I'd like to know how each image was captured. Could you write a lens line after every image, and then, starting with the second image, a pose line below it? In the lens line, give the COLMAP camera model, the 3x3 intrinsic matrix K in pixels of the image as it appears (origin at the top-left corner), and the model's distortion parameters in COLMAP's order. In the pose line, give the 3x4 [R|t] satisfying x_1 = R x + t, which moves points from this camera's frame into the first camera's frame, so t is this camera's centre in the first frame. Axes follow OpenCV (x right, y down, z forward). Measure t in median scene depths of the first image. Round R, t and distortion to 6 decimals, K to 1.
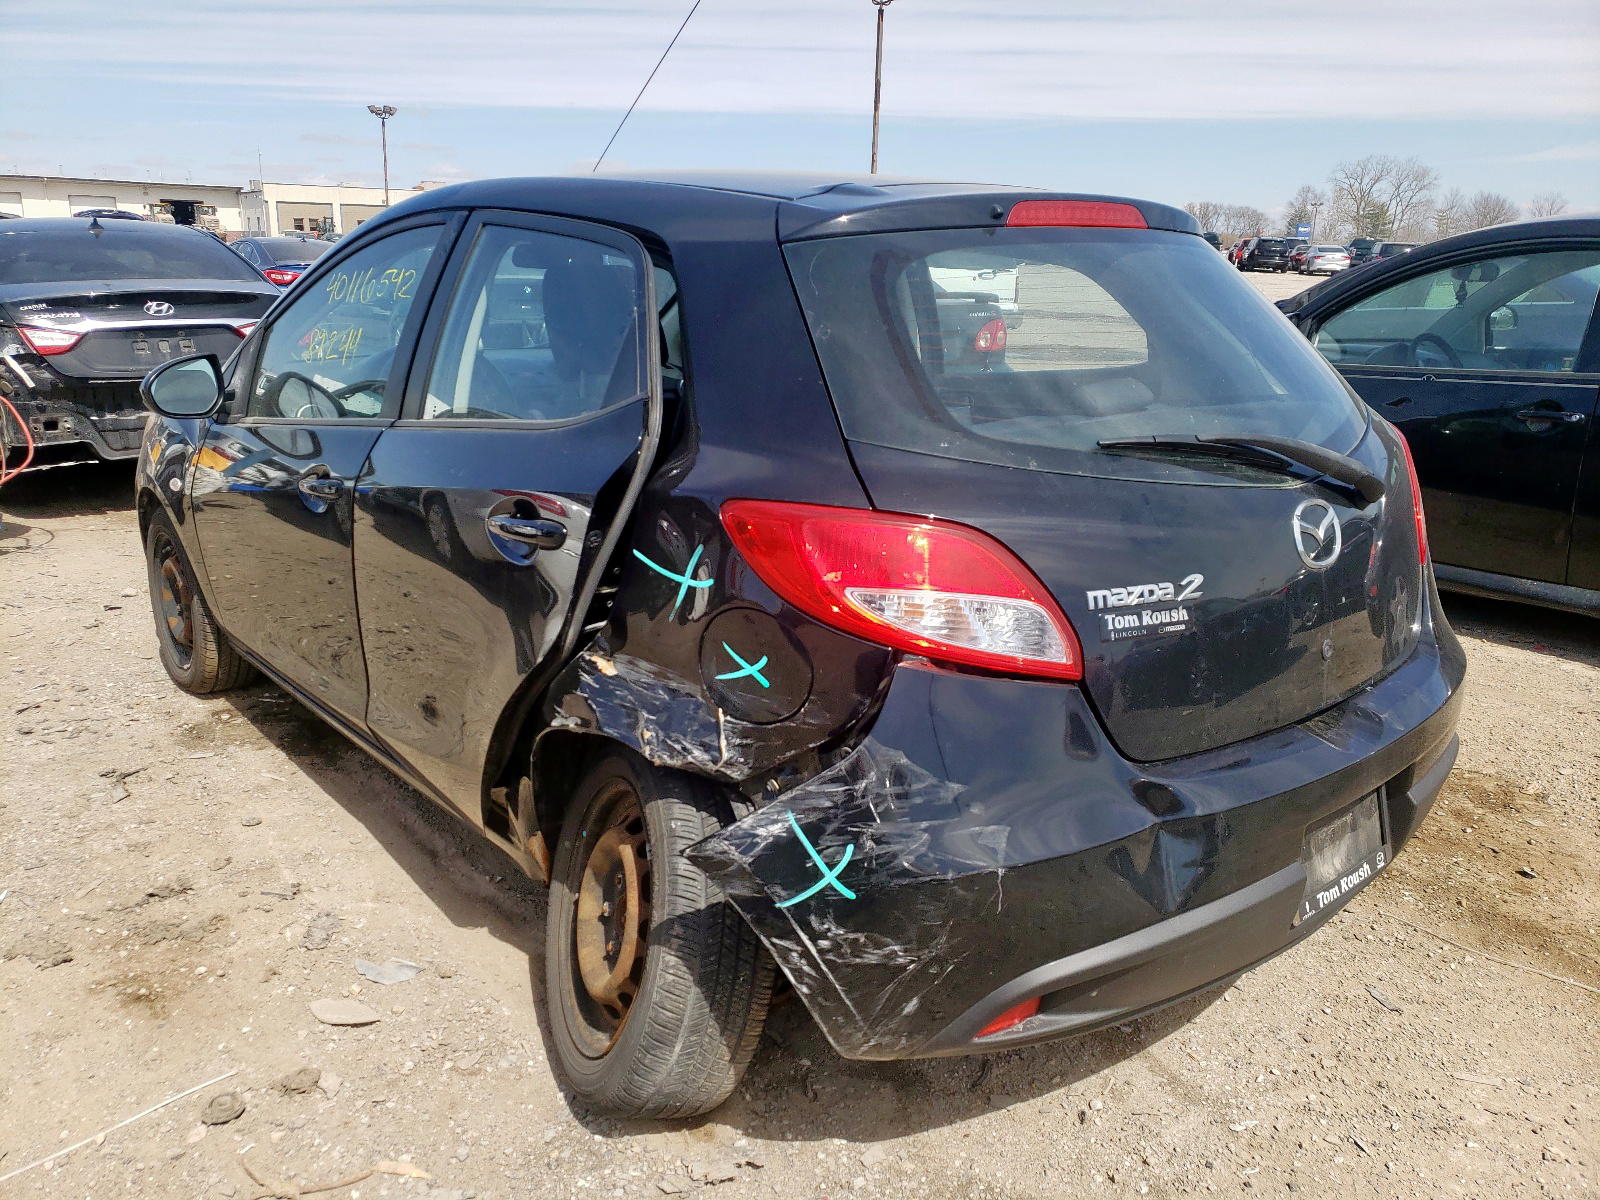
lens RADIAL K [[1228.7, 0, 797.1], [0, 1228.7, 609.4], [0, 0, 1]] dist [0.003333, -0.008131]
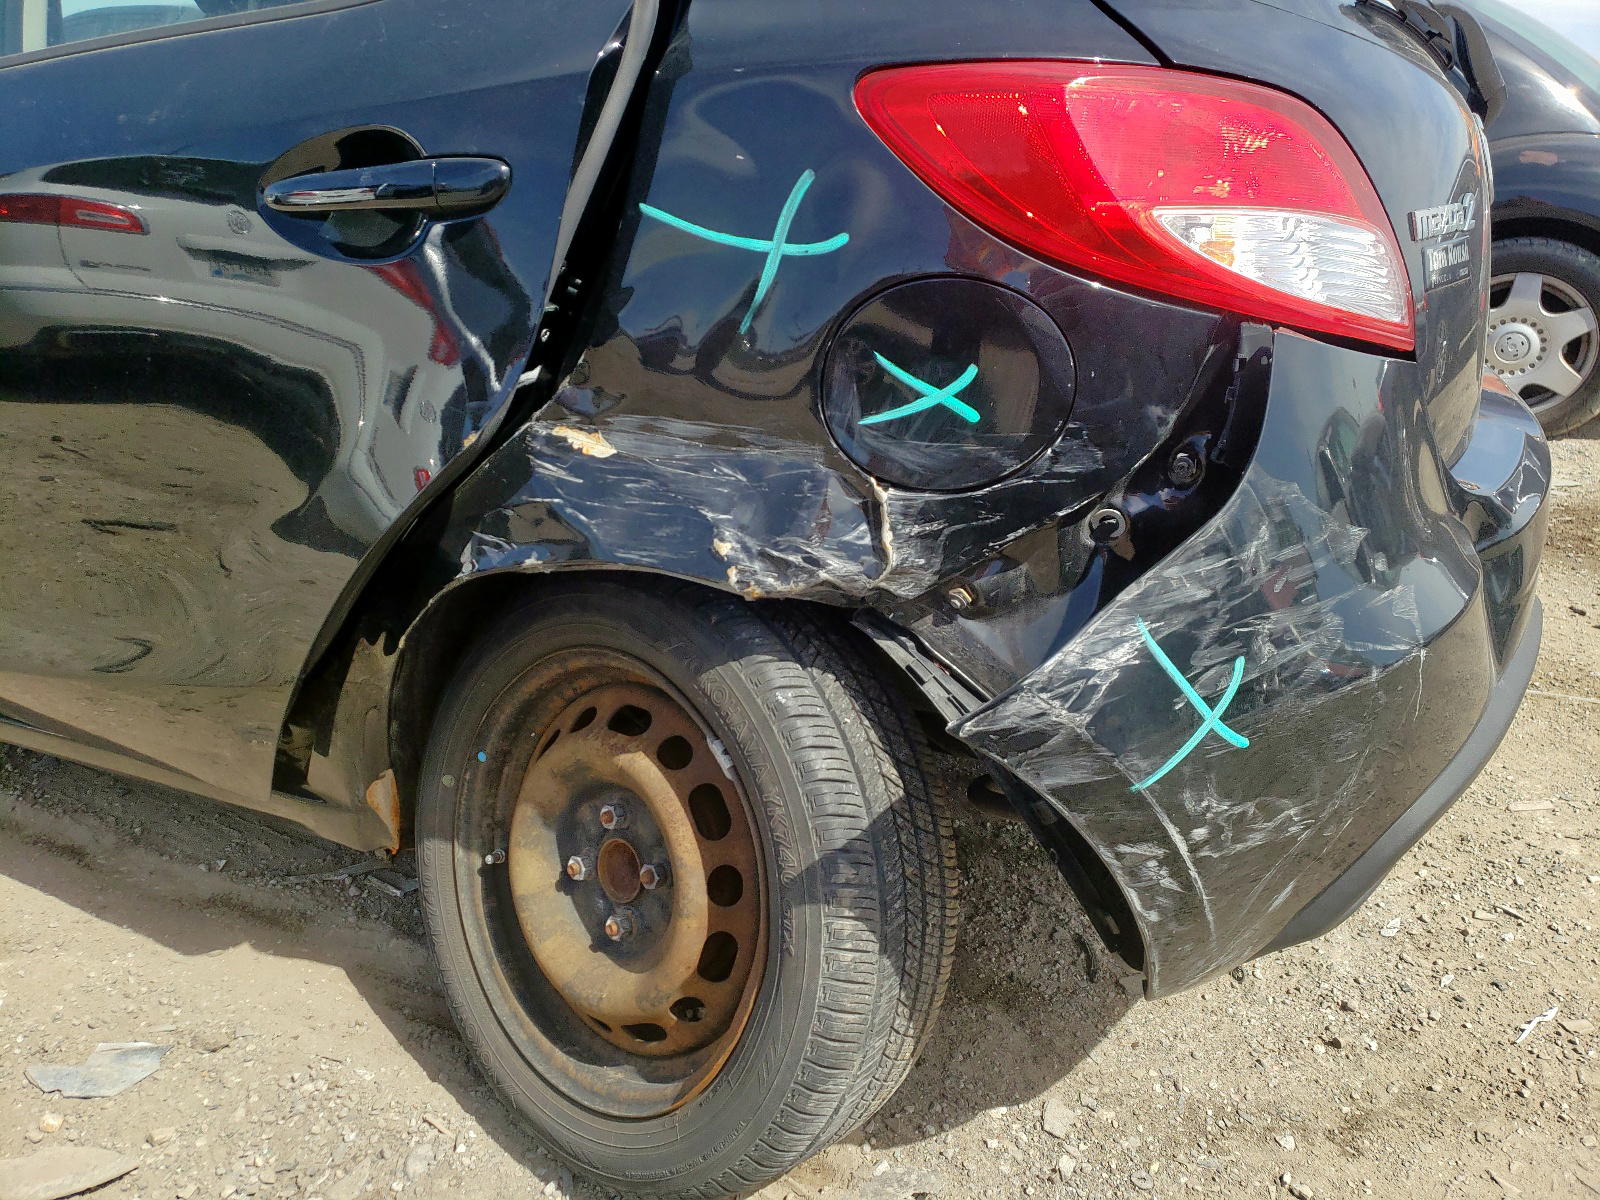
lens RADIAL K [[1228.7, 0, 799.0], [0, 1228.7, 584.2], [0, 0, 1]] dist [0.003333, -0.008131]
pose [[0.899904, -0.155545, 0.407404, -0.362178], [0.114357, 0.985704, 0.123737, 0.061185], [-0.420827, -0.064762, 0.904826, 0.552994]]
